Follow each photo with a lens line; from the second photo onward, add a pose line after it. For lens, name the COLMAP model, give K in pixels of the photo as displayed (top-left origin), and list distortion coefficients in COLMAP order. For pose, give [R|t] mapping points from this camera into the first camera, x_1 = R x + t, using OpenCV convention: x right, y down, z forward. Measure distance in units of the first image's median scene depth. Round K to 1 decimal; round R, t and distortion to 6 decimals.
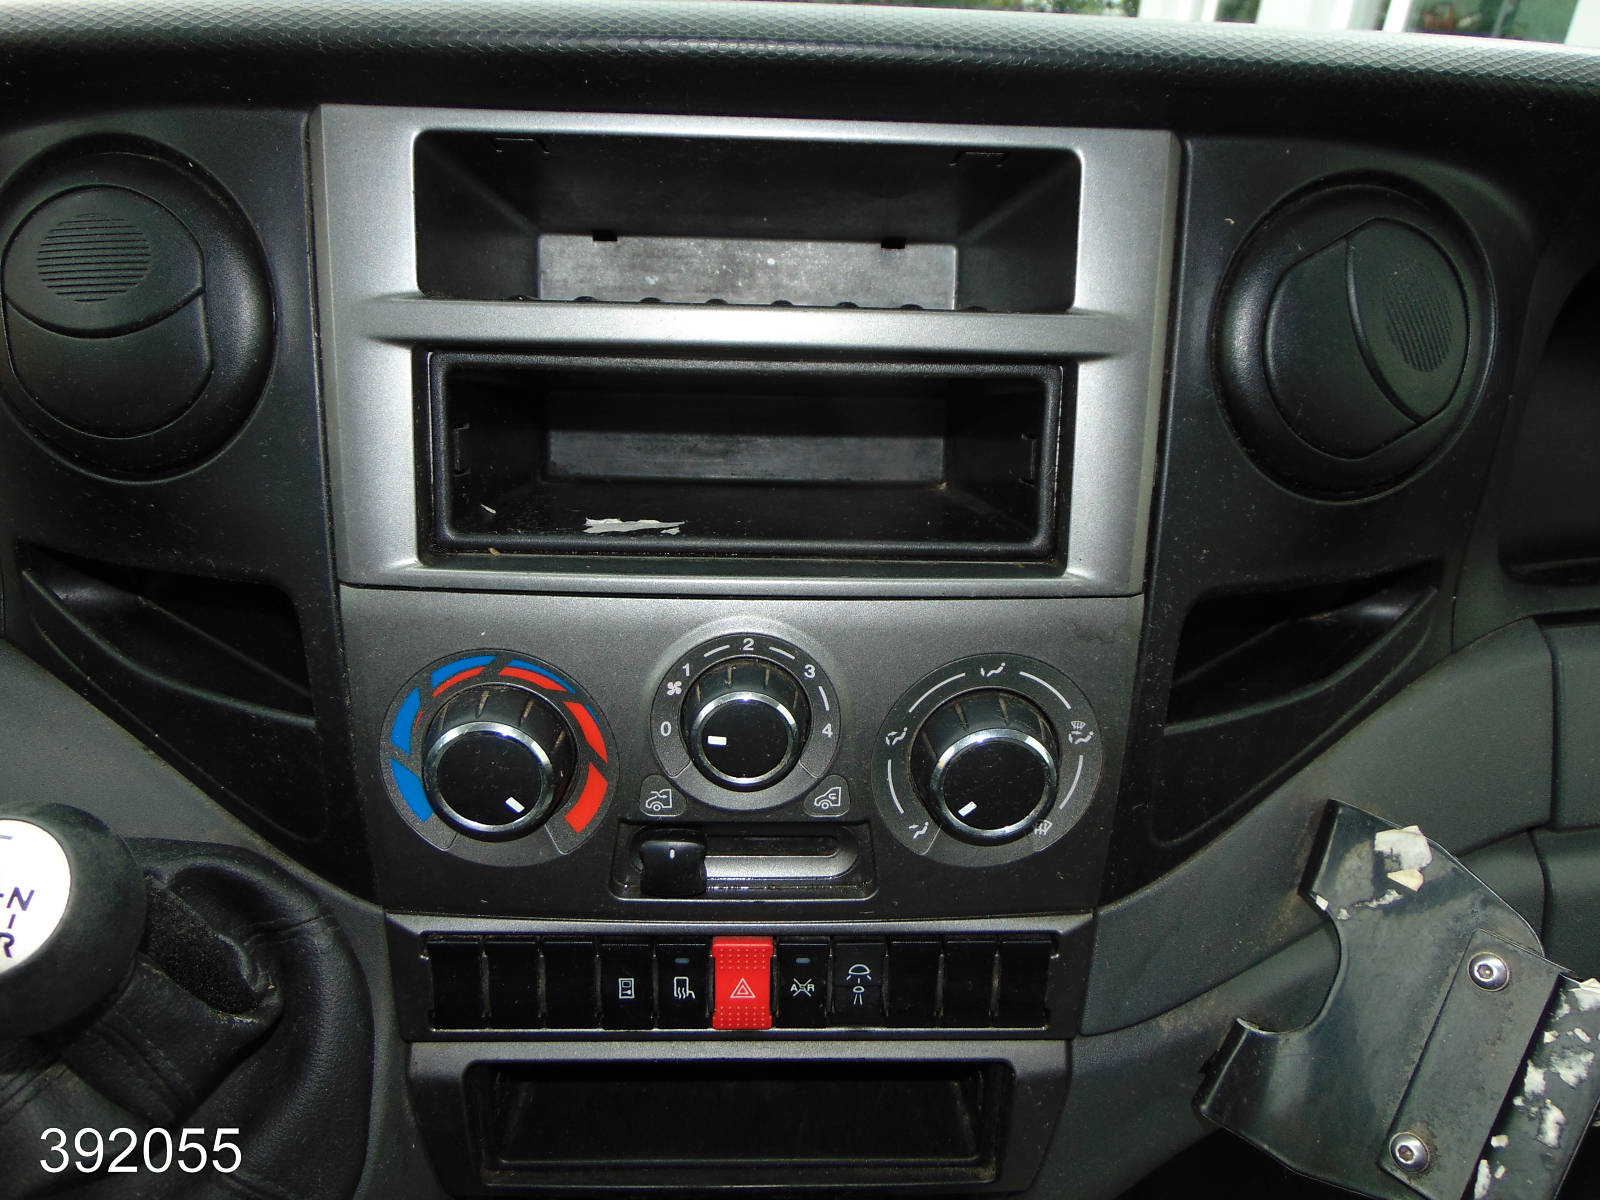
lens RADIAL K [[1156.8, 0, 800.0], [0, 1156.8, 600.0], [0, 0, 1]] dist [-0.005846, 0.000109]
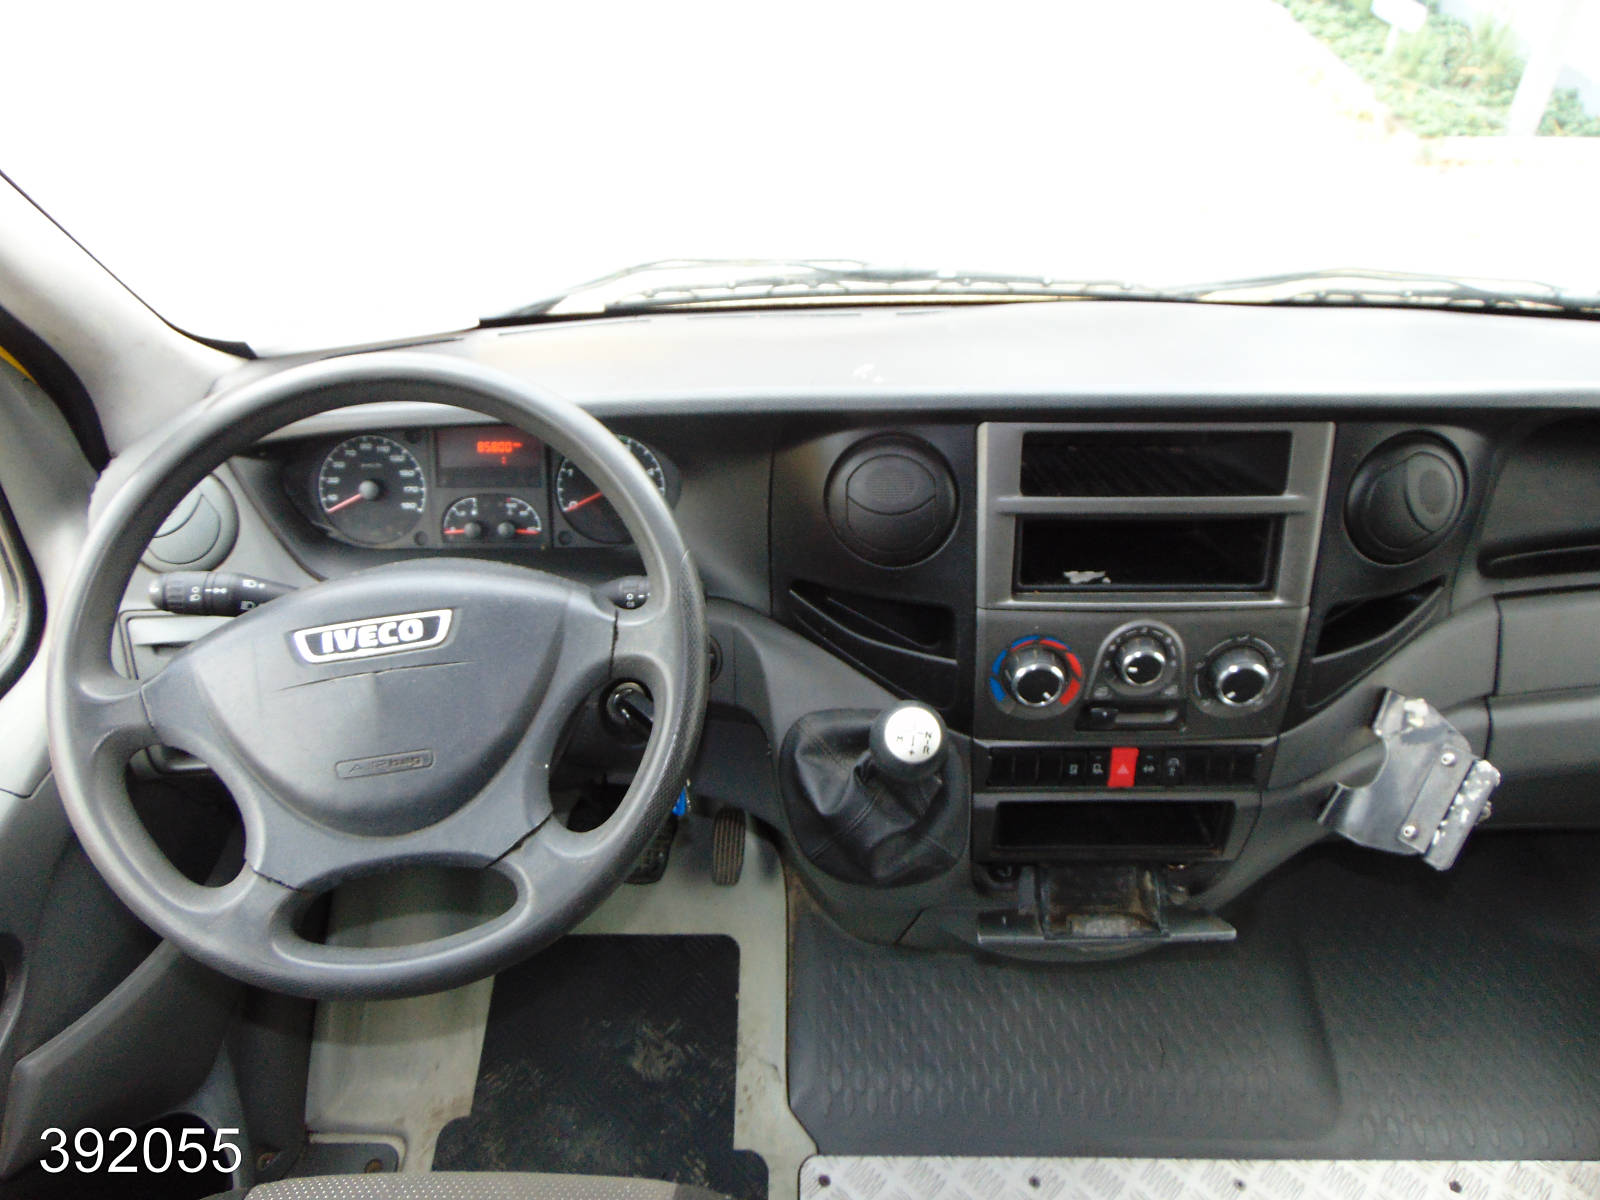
lens RADIAL K [[1254.7, 0, 800.0], [0, 1254.7, 600.0], [0, 0, 1]] dist [0.014645, 0.005632]
pose [[0.999737, -0.009575, -0.020827, -0.669164], [0.012580, 0.988711, 0.149306, -0.401365], [0.019162, -0.149529, 0.988572, -1.516258]]
